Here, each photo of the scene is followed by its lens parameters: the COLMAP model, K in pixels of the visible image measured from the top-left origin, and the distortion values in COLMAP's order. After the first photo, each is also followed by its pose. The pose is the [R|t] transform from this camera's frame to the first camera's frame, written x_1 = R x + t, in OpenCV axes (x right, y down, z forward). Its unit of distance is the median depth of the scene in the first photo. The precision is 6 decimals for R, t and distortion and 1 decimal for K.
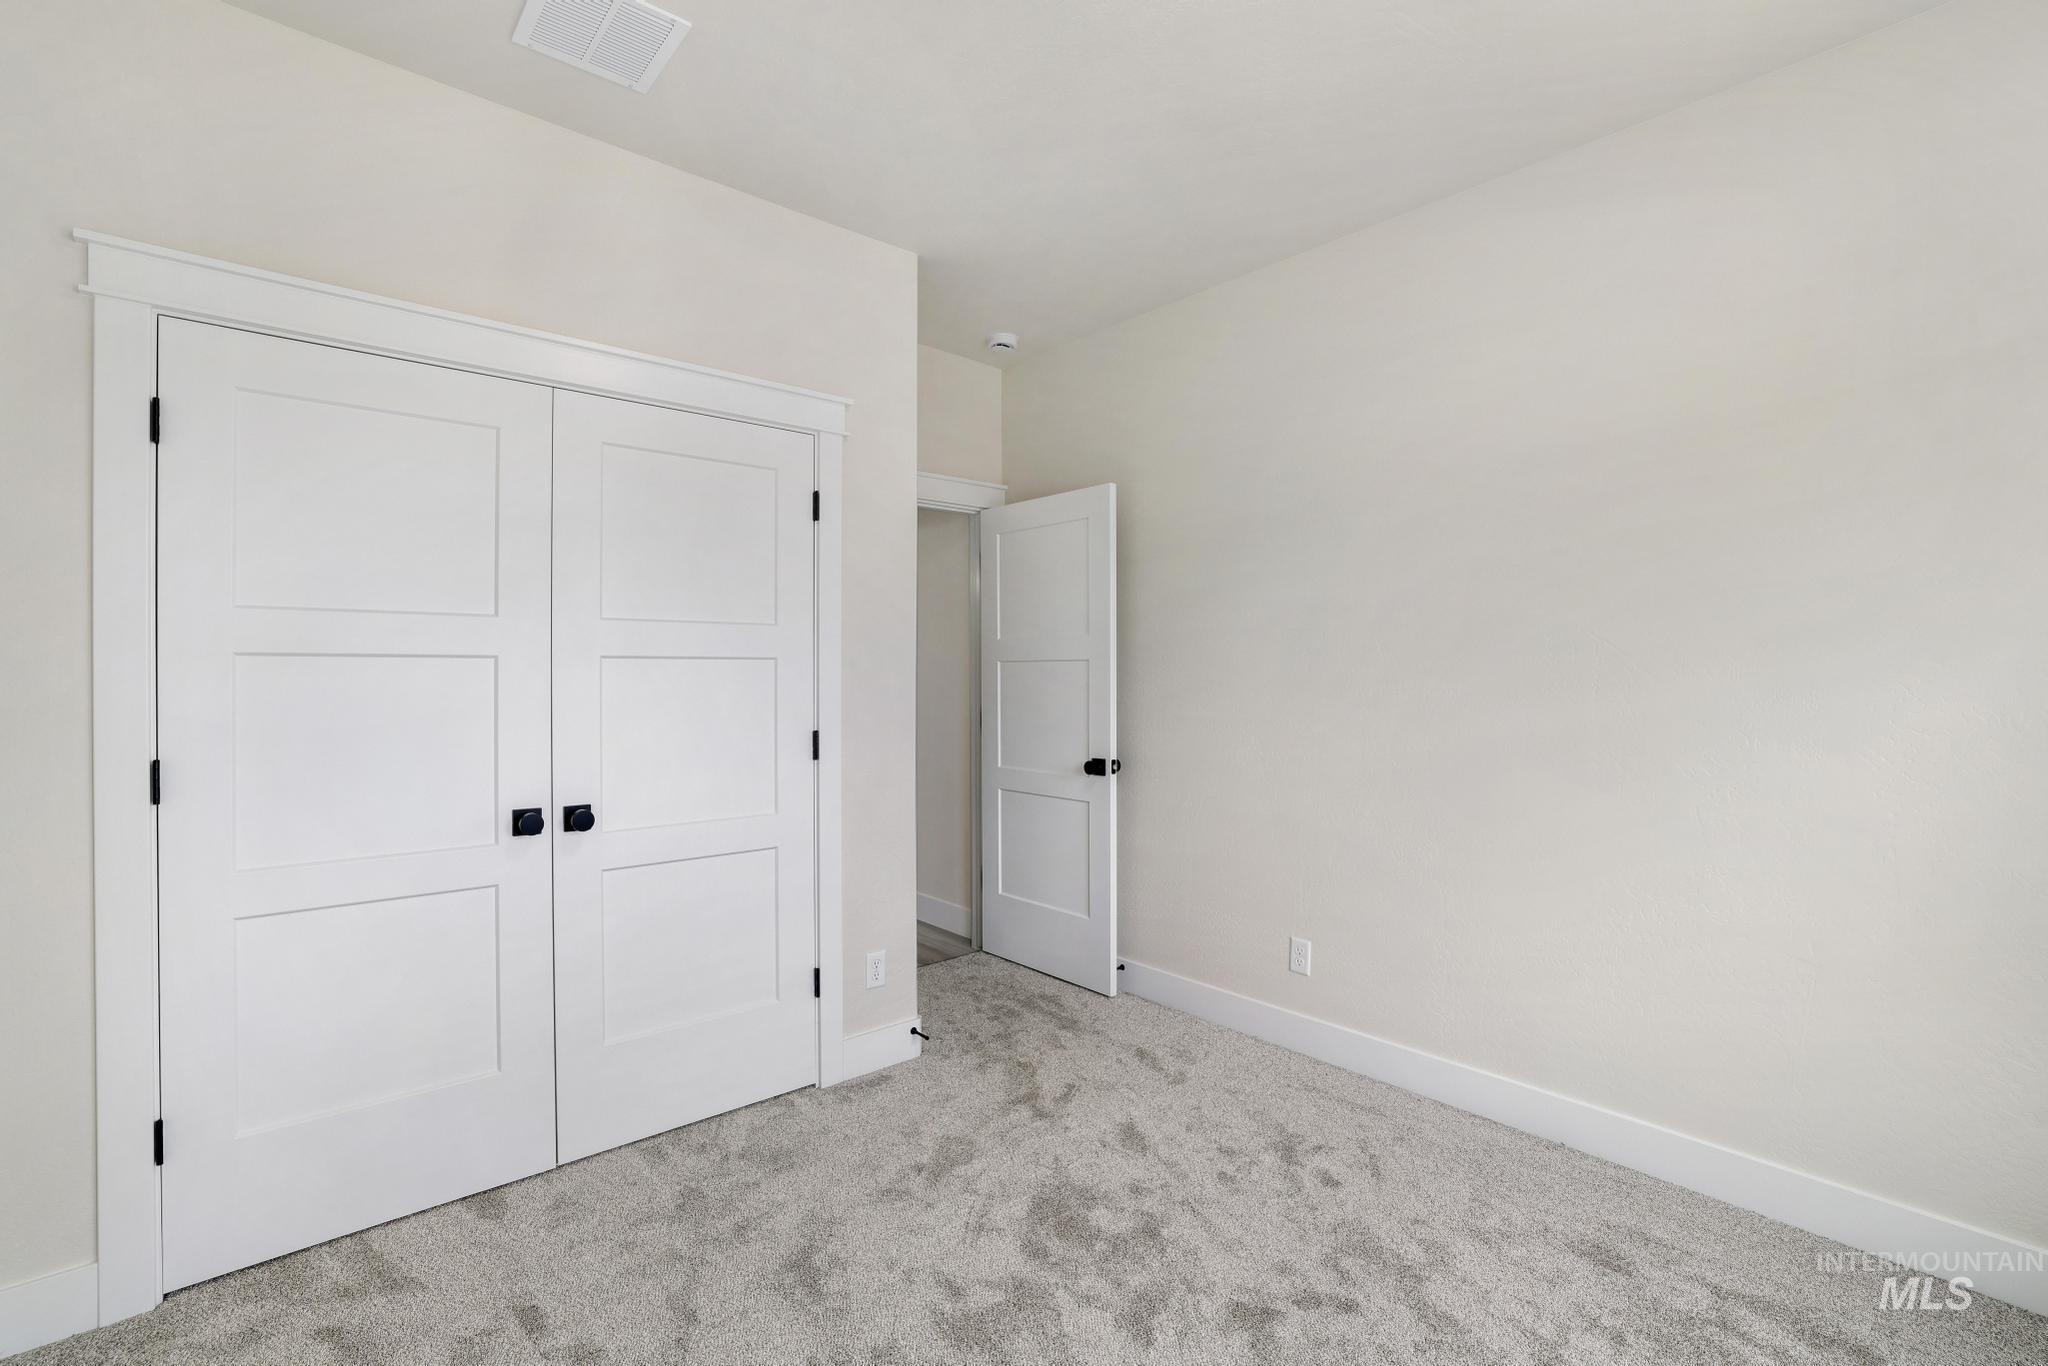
lens RADIAL K [[931.9, 0, 1024.0], [0, 931.9, 683.0], [0, 0, 1]] dist [-0.018089, 0.000047]
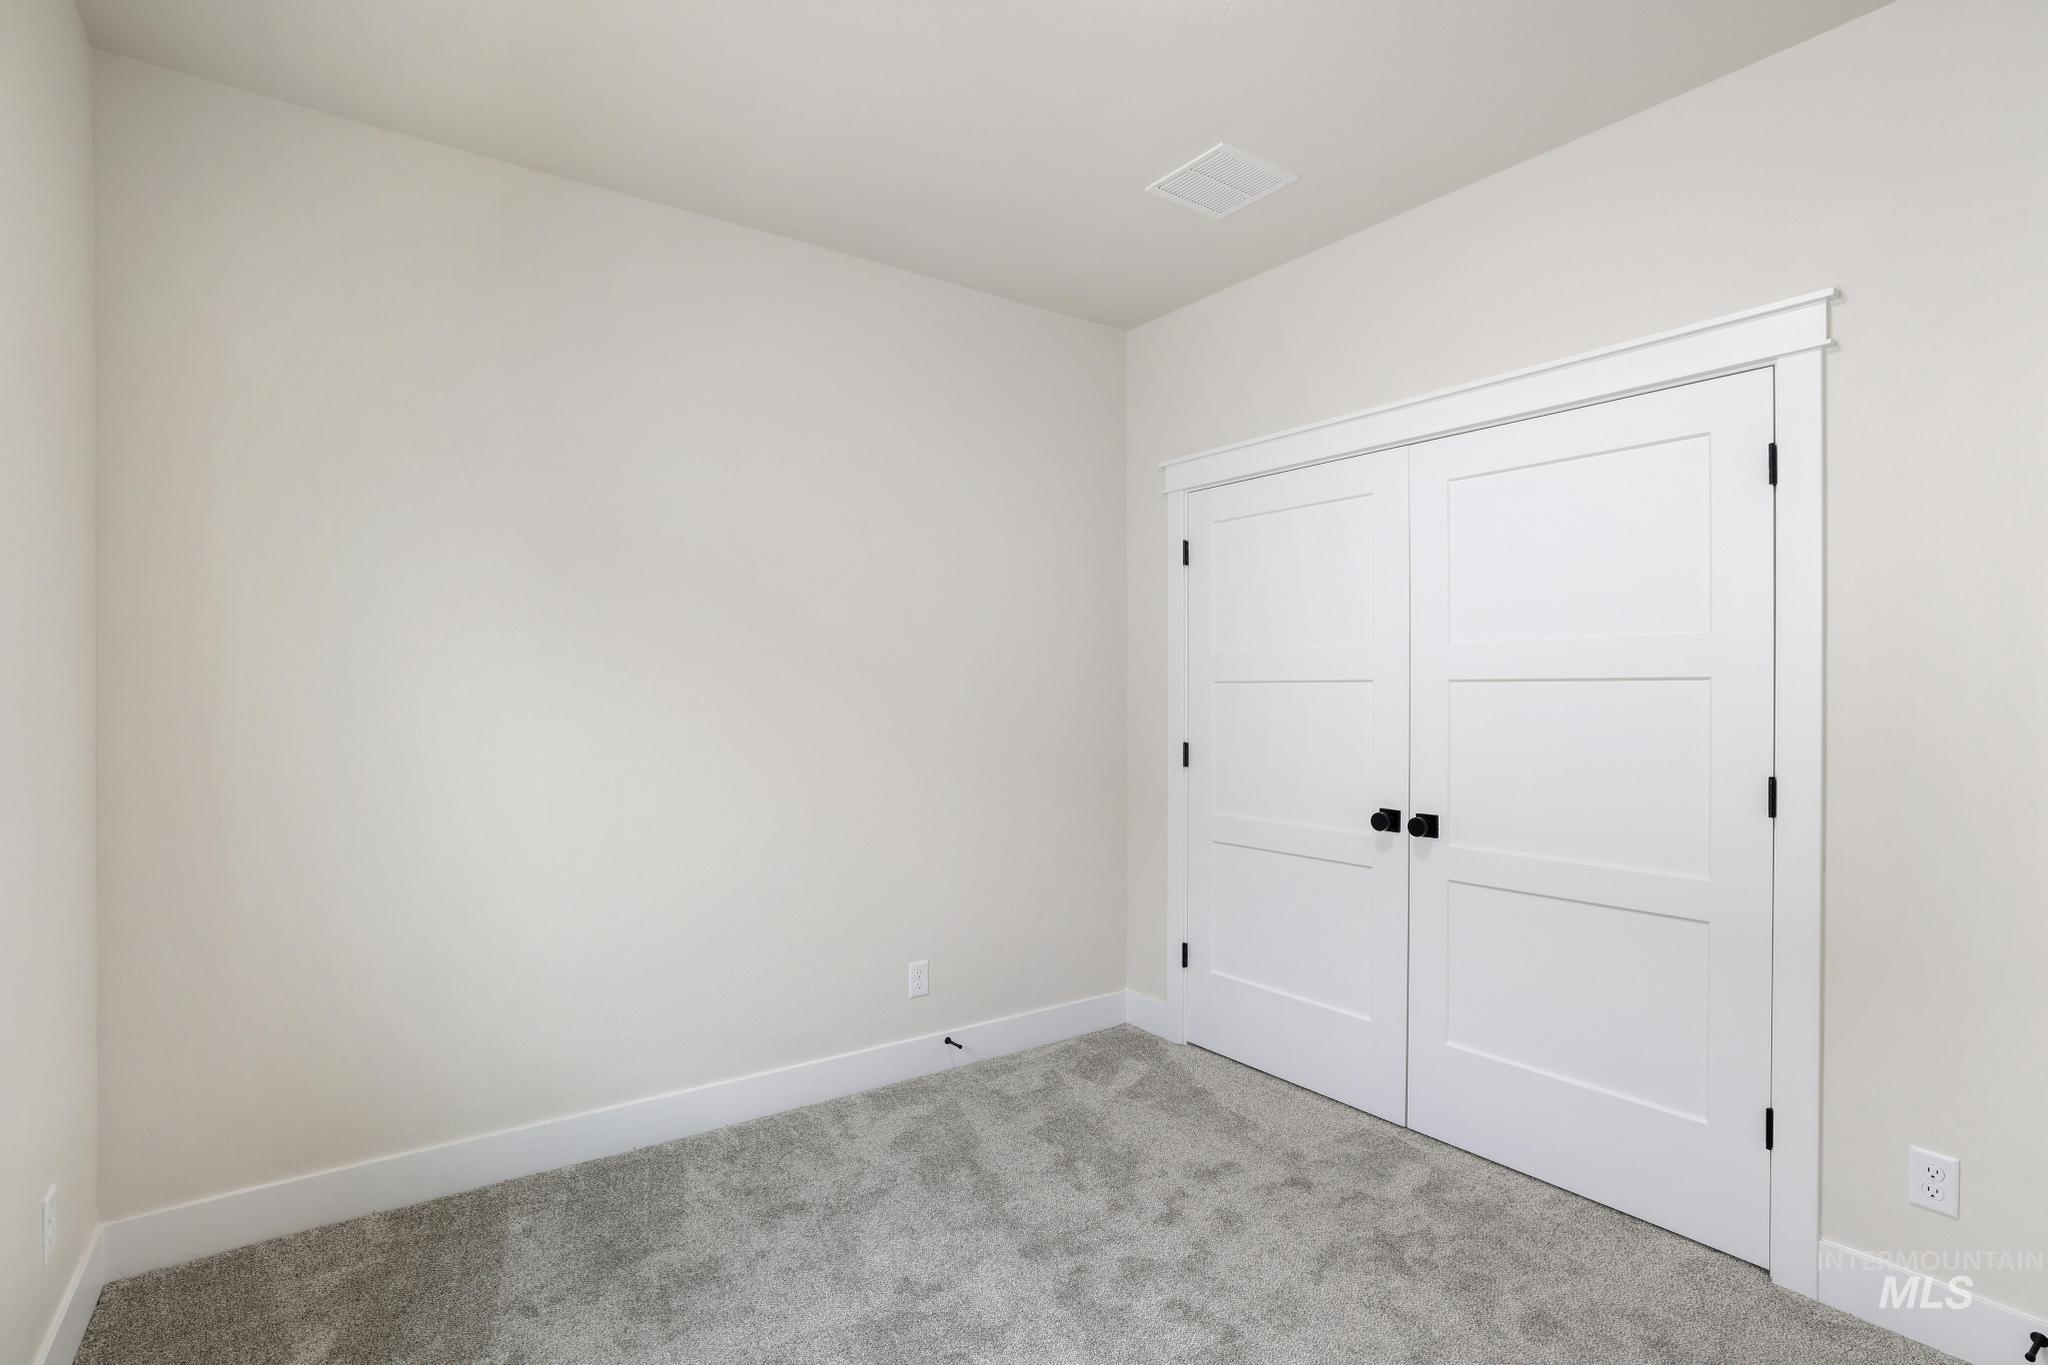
lens RADIAL K [[984.6, 0, 1025.1], [0, 984.6, 694.5], [0, 0, 1]] dist [-0.001001, -0.000106]
pose [[-0.080978, 0.004059, -0.996708, 0.754769], [-0.013758, 0.999892, 0.005190, -0.010682], [0.996621, 0.014133, -0.080914, 0.639016]]
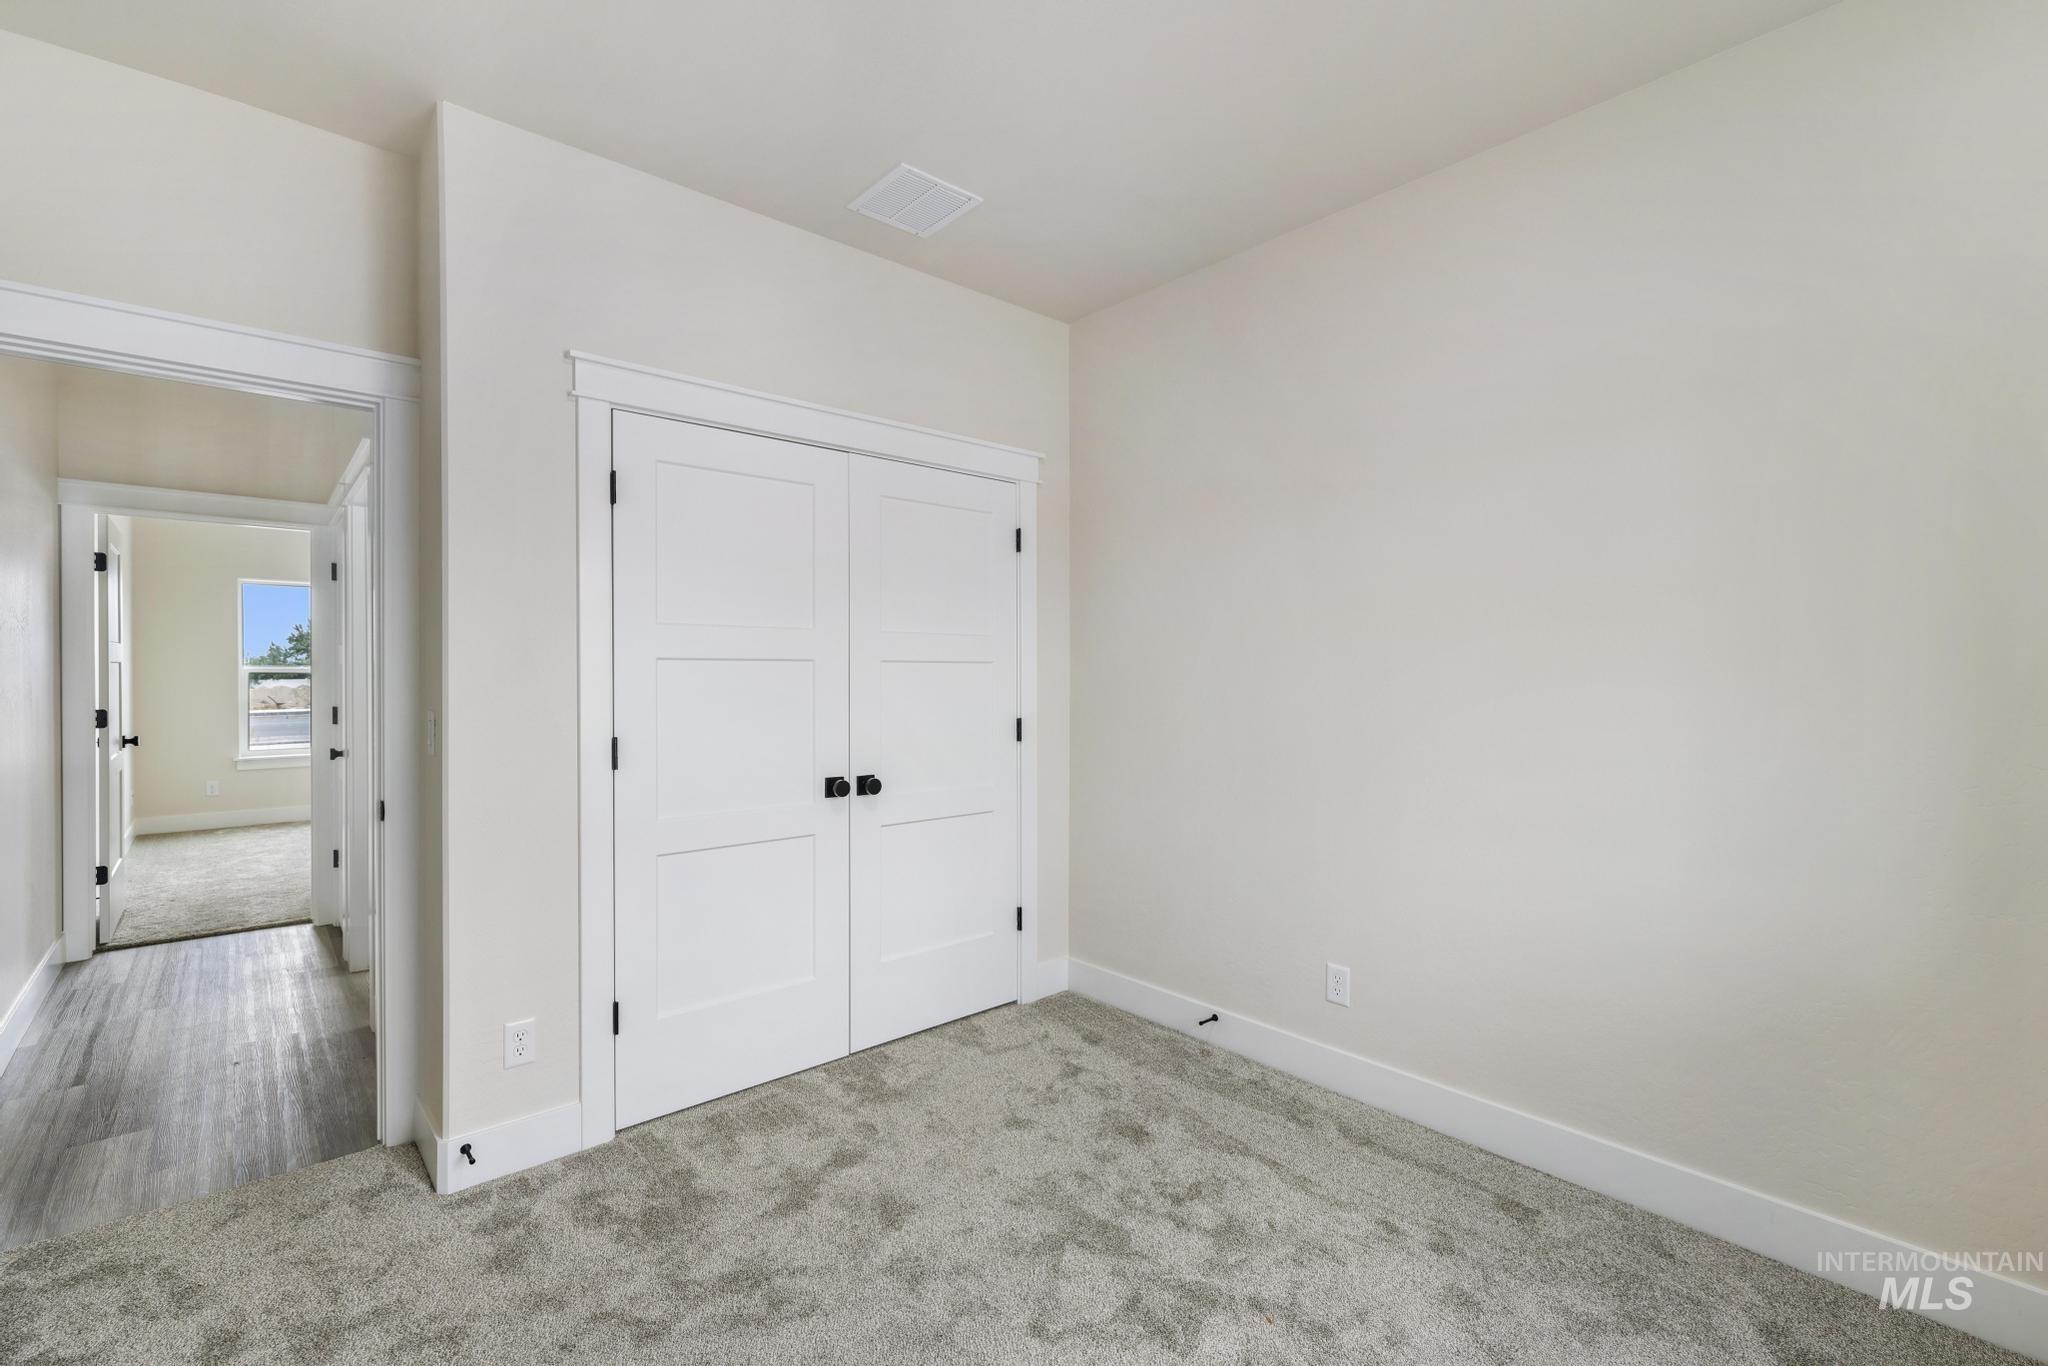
lens RADIAL K [[904.6, 0, 1024.0], [0, 904.6, 683.0], [0, 0, 1]] dist [-0.040320, 0.000410]
pose [[0.999906, -0.002106, 0.013543, -0.289974], [0.002106, 0.999998, -0.000013, 0.004129], [-0.013543, 0.000041, 0.999908, -0.271524]]
